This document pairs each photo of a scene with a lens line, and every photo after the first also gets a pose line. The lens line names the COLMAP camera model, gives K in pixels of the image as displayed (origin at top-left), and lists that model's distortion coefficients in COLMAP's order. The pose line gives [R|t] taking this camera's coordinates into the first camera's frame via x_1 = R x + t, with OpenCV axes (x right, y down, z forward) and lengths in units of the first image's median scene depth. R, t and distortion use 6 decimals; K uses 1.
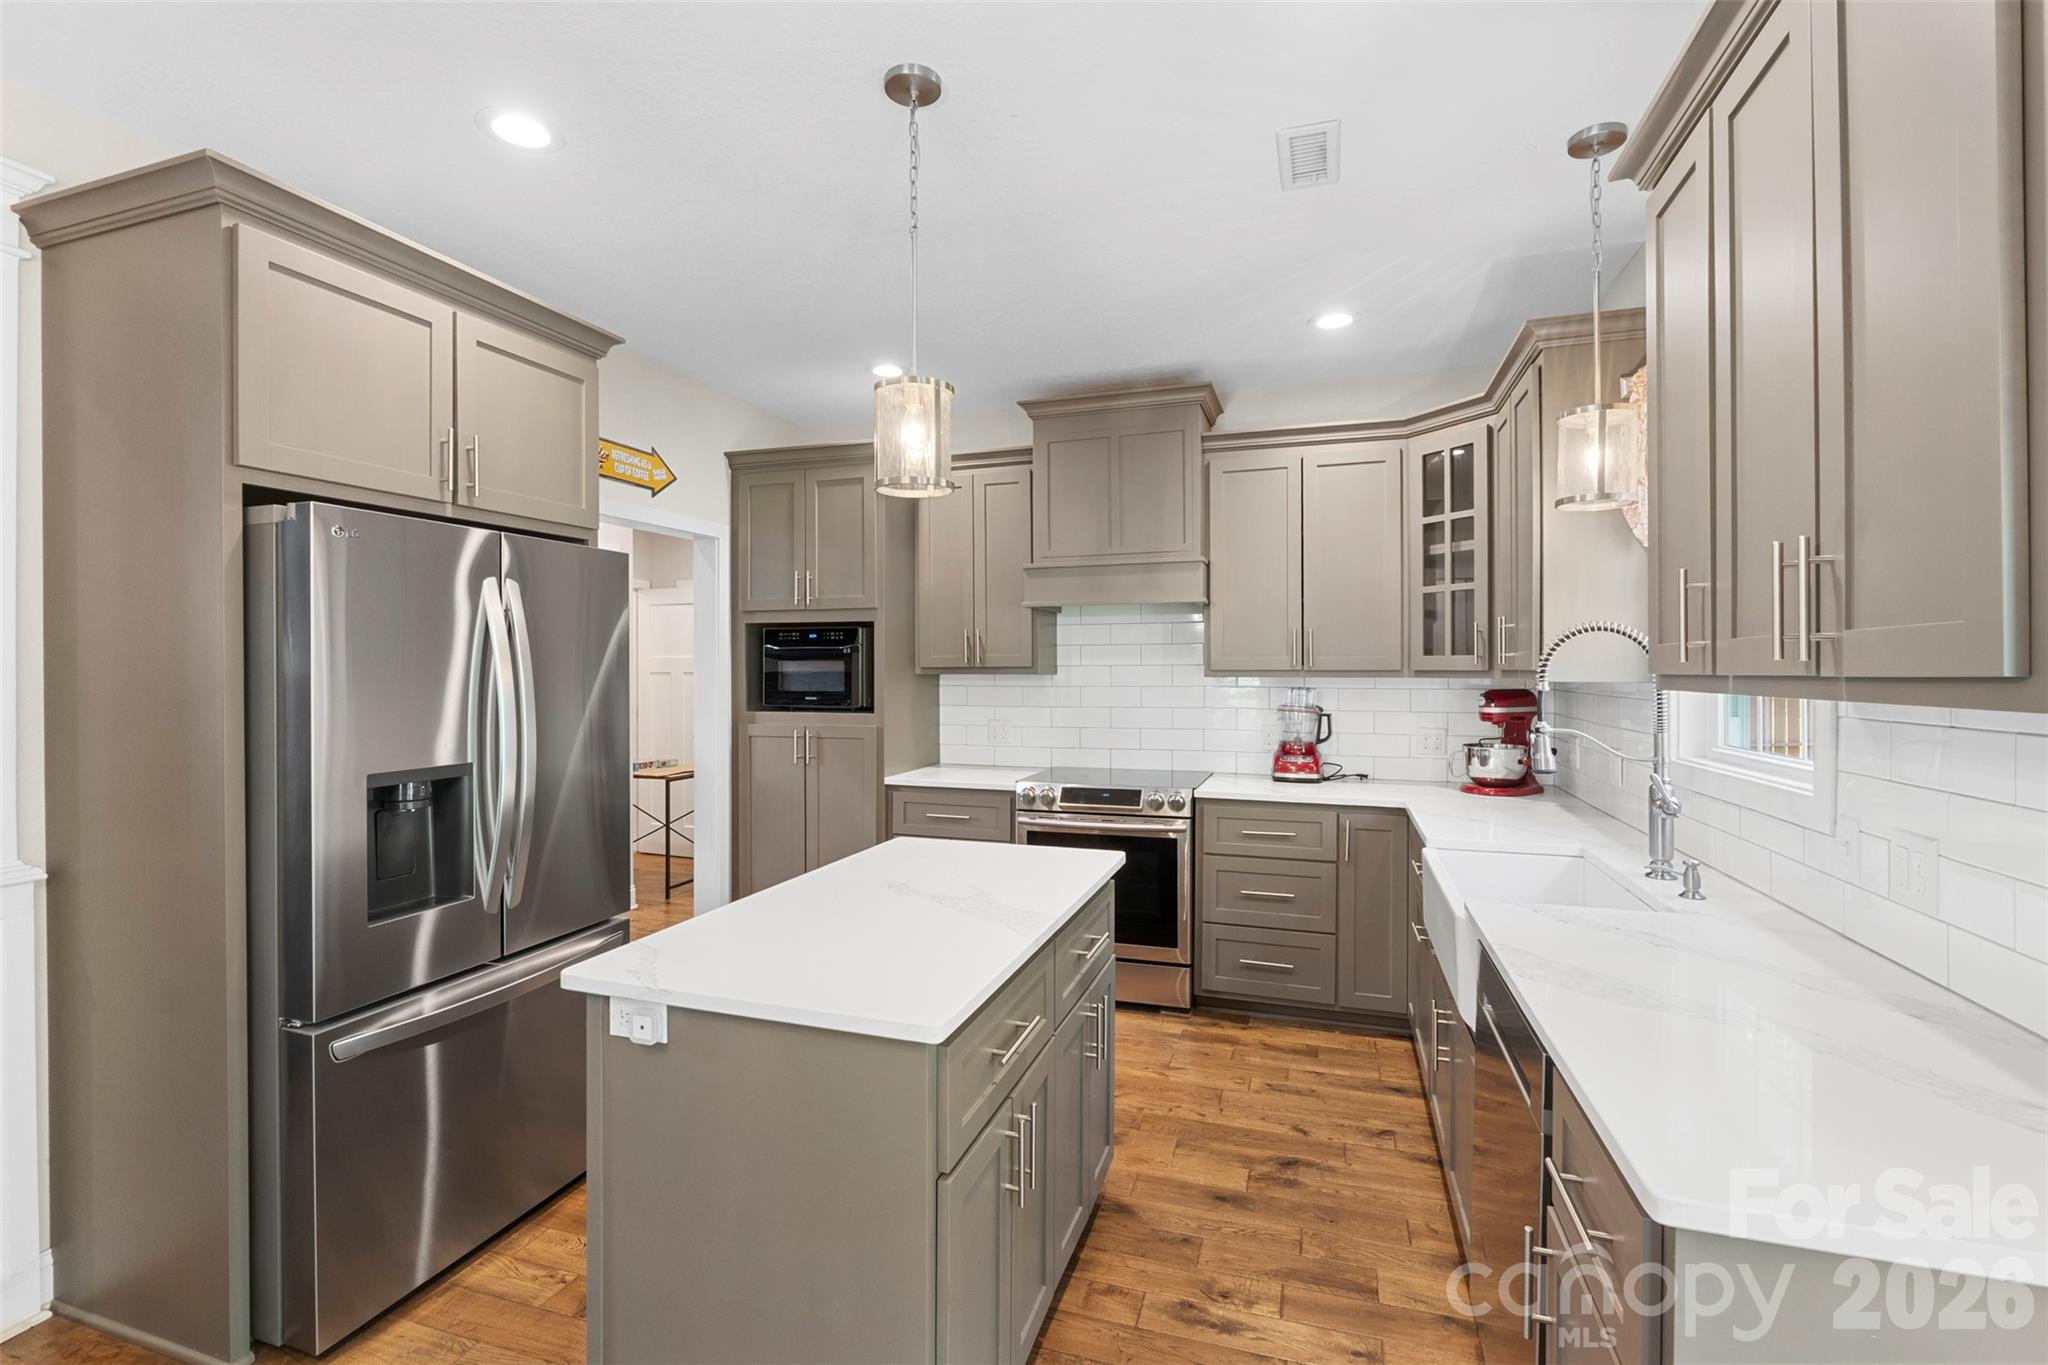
lens RADIAL K [[910.8, 0, 1023.3], [0, 910.8, 668.5], [0, 0, 1]] dist [-0.006816, 0.000154]
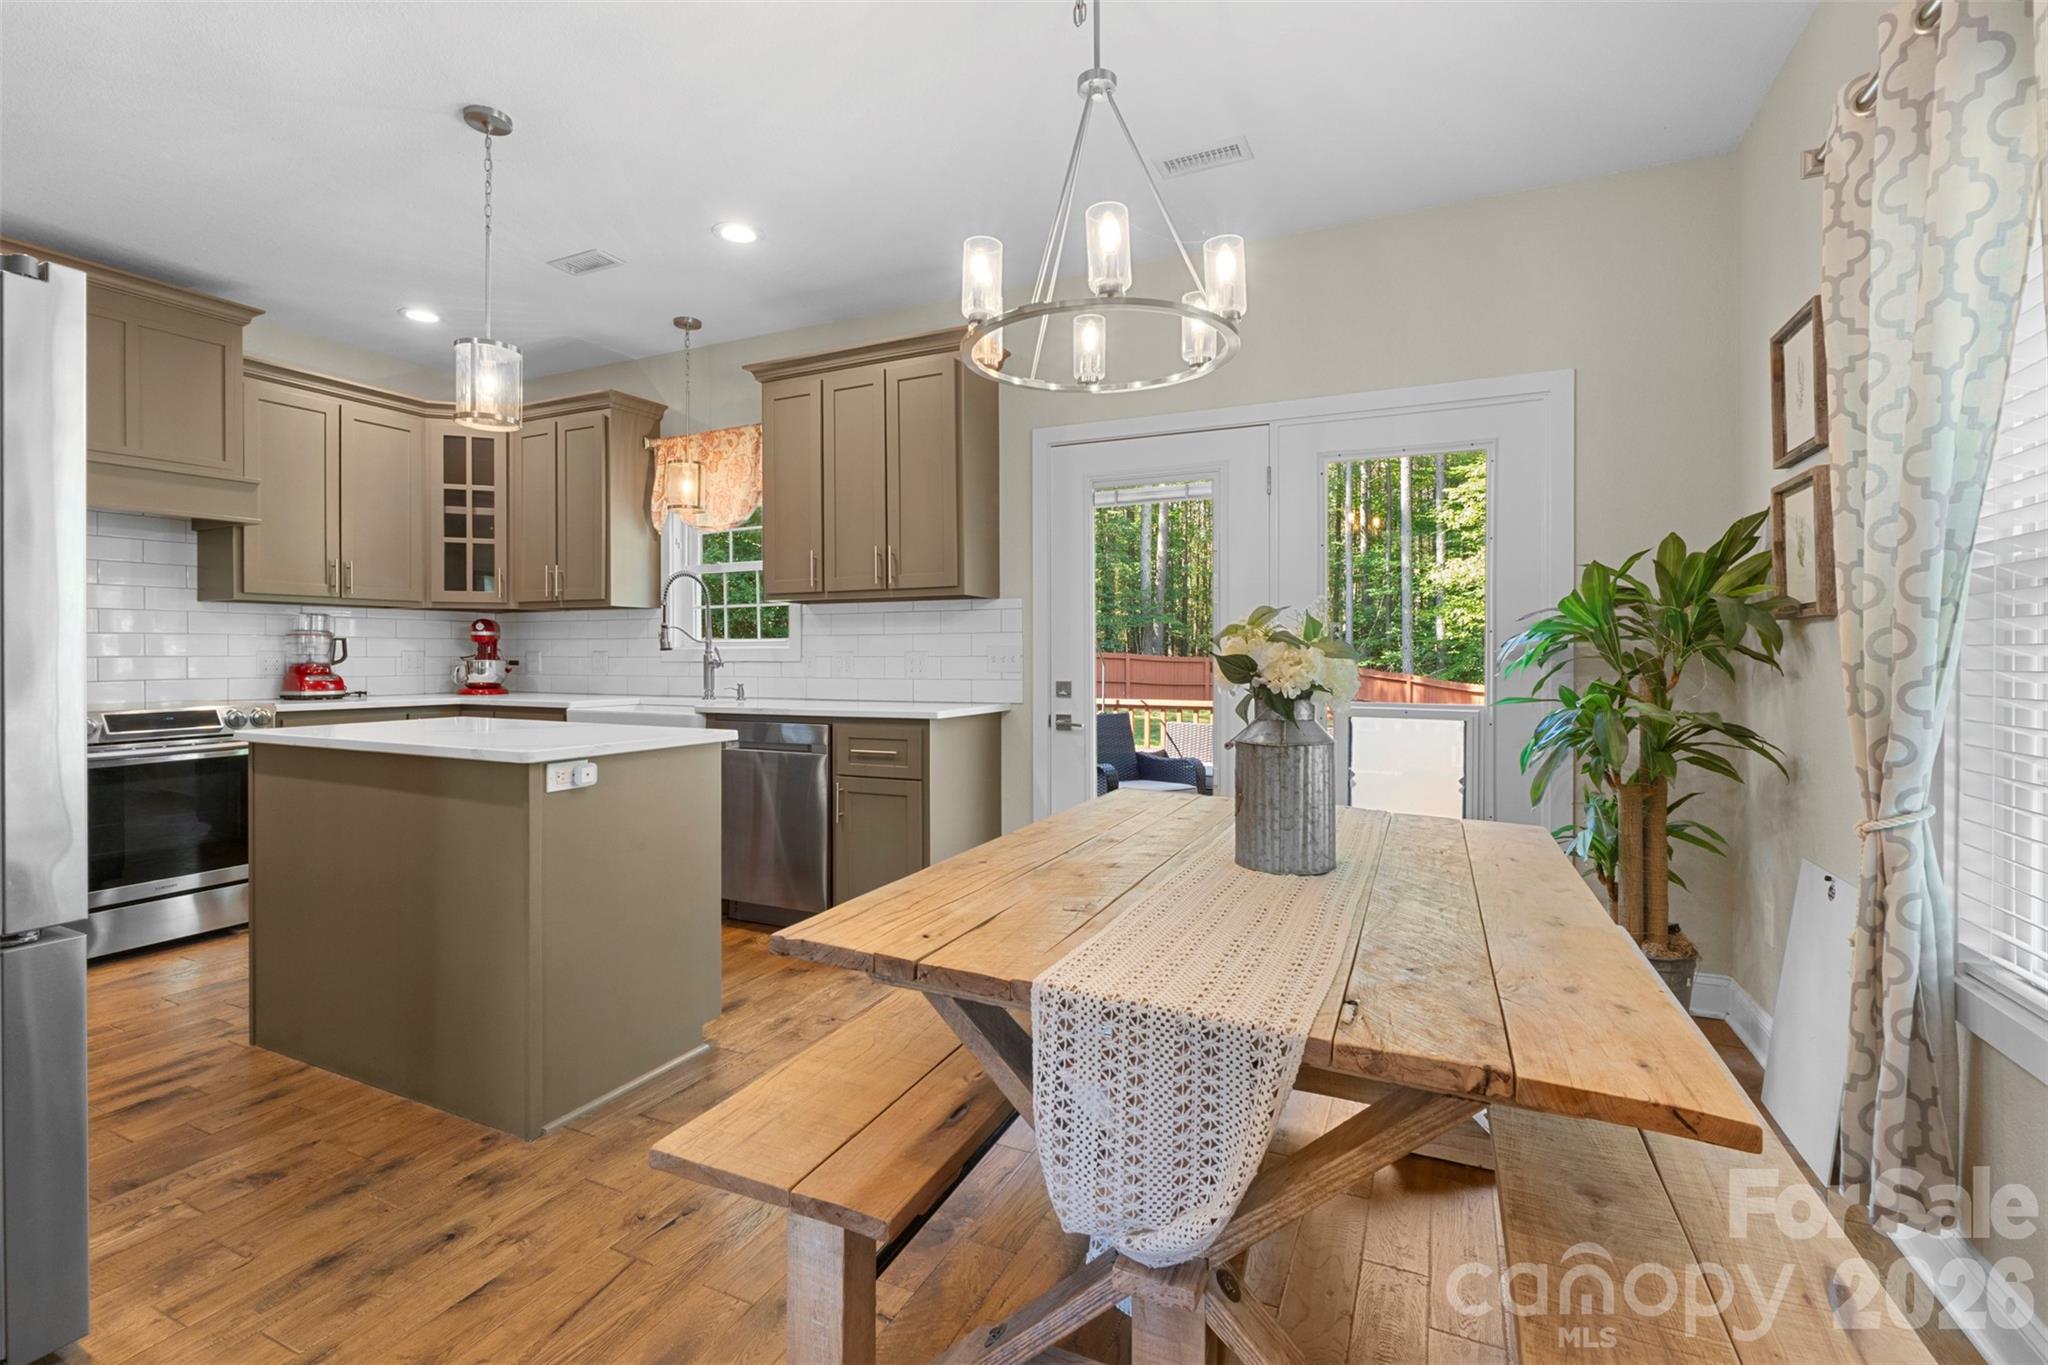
lens RADIAL K [[910.8, 0, 1022.4], [0, 910.8, 653.7], [0, 0, 1]] dist [-0.006816, 0.000154]
pose [[0.109036, 0.002962, 0.994033, -0.693256], [-0.000754, 0.999996, -0.002897, 0.072602], [-0.994037, -0.000433, 0.109038, 0.038643]]
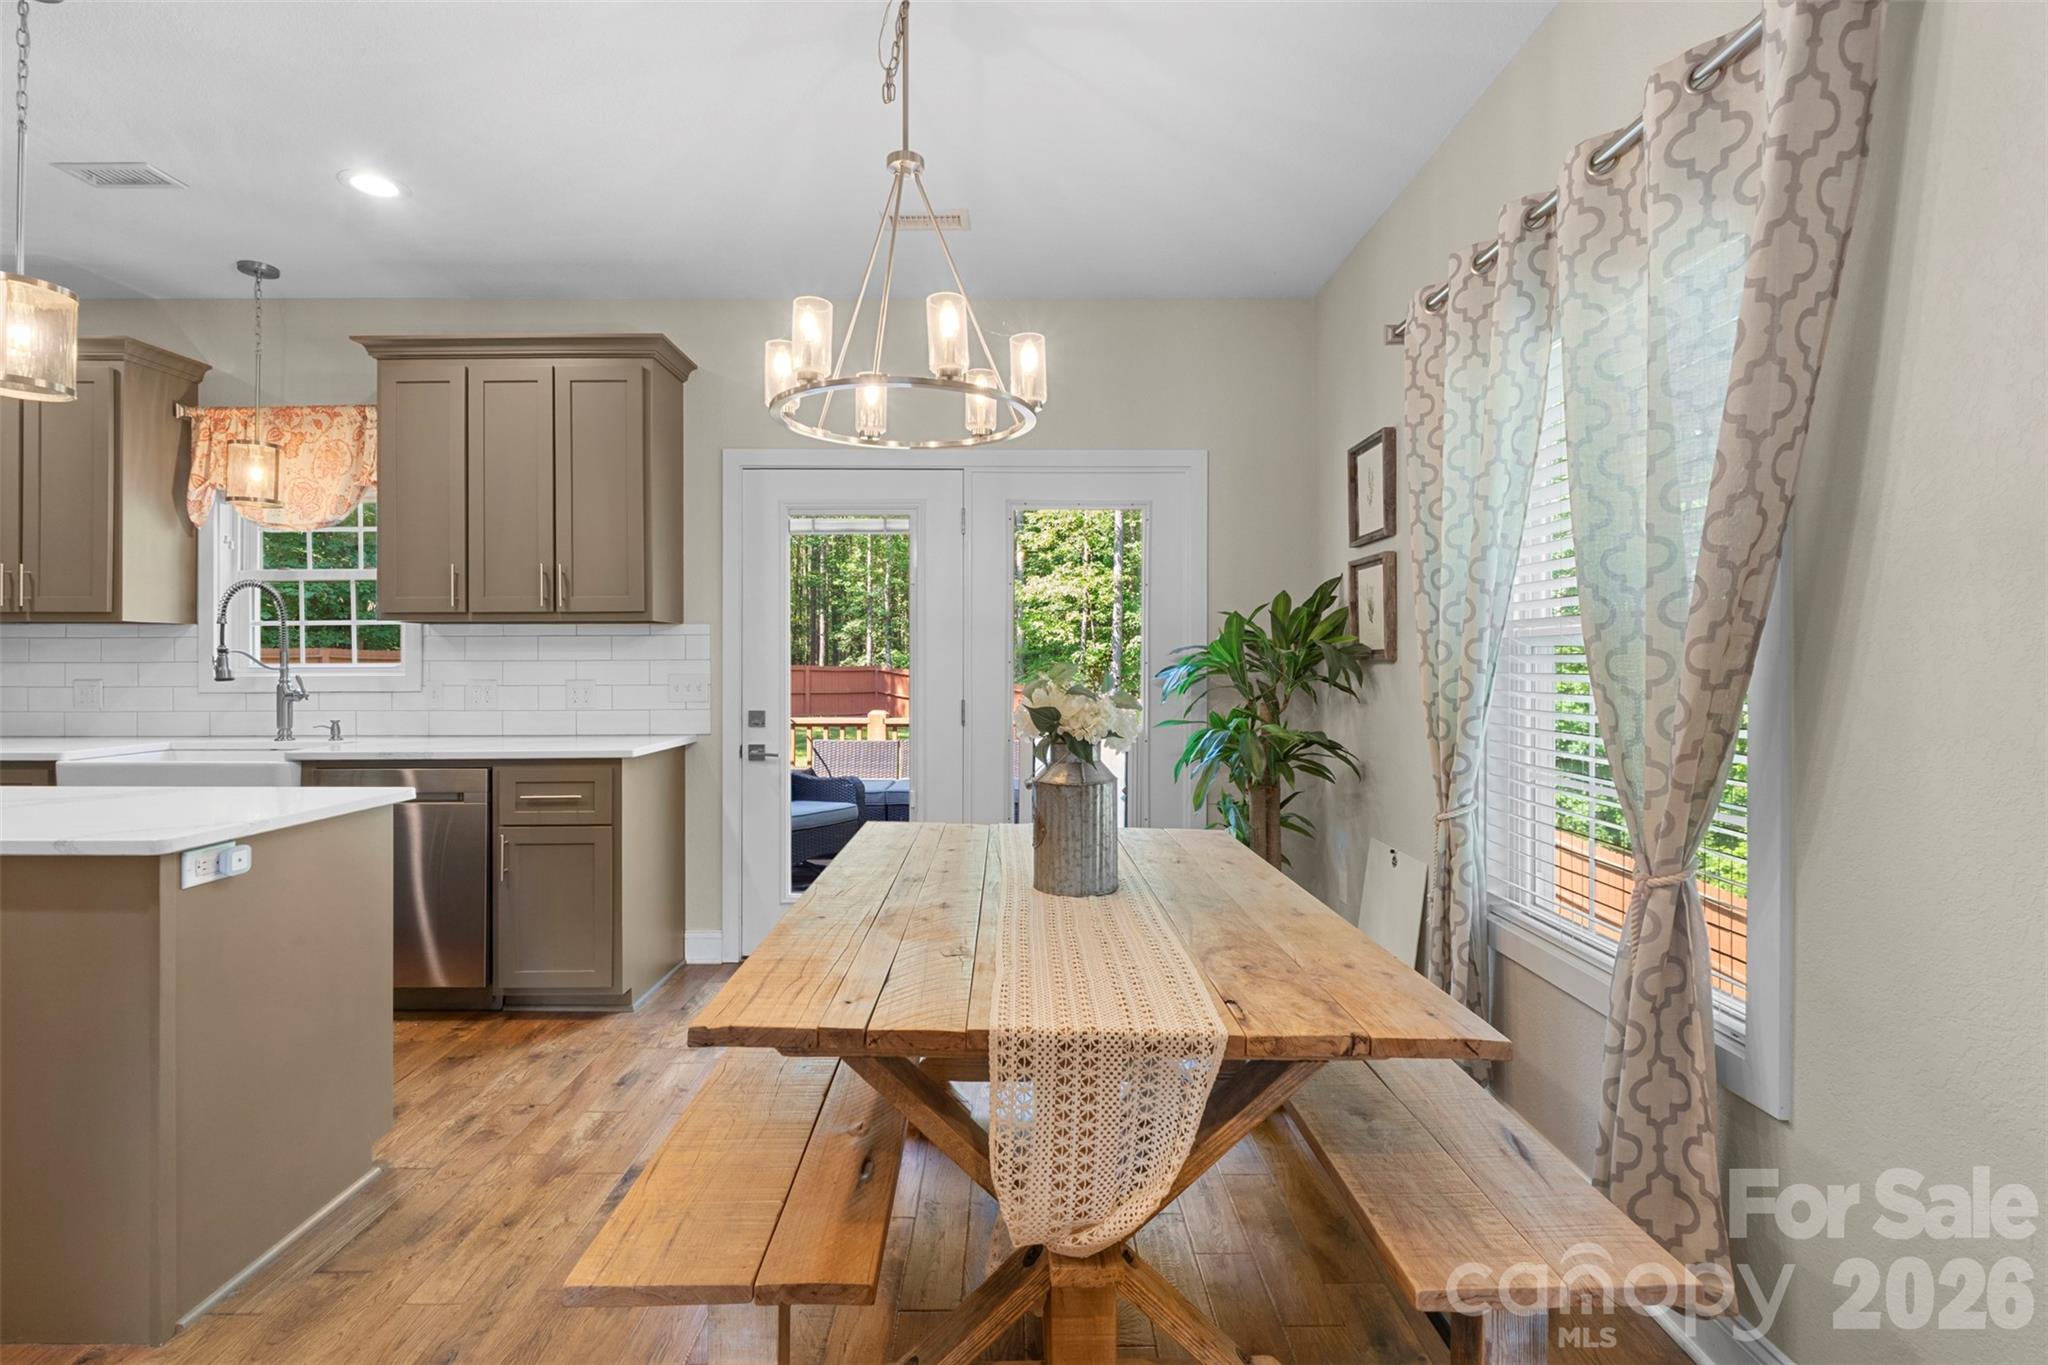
lens RADIAL K [[910.8, 0, 1028.1], [0, 910.8, 655.6], [0, 0, 1]] dist [-0.006816, 0.000154]
pose [[-0.330595, 0.007417, 0.943743, -0.710649], [0.000992, 0.999971, -0.007512, 0.049545], [-0.943772, -0.001547, -0.330593, 0.148185]]
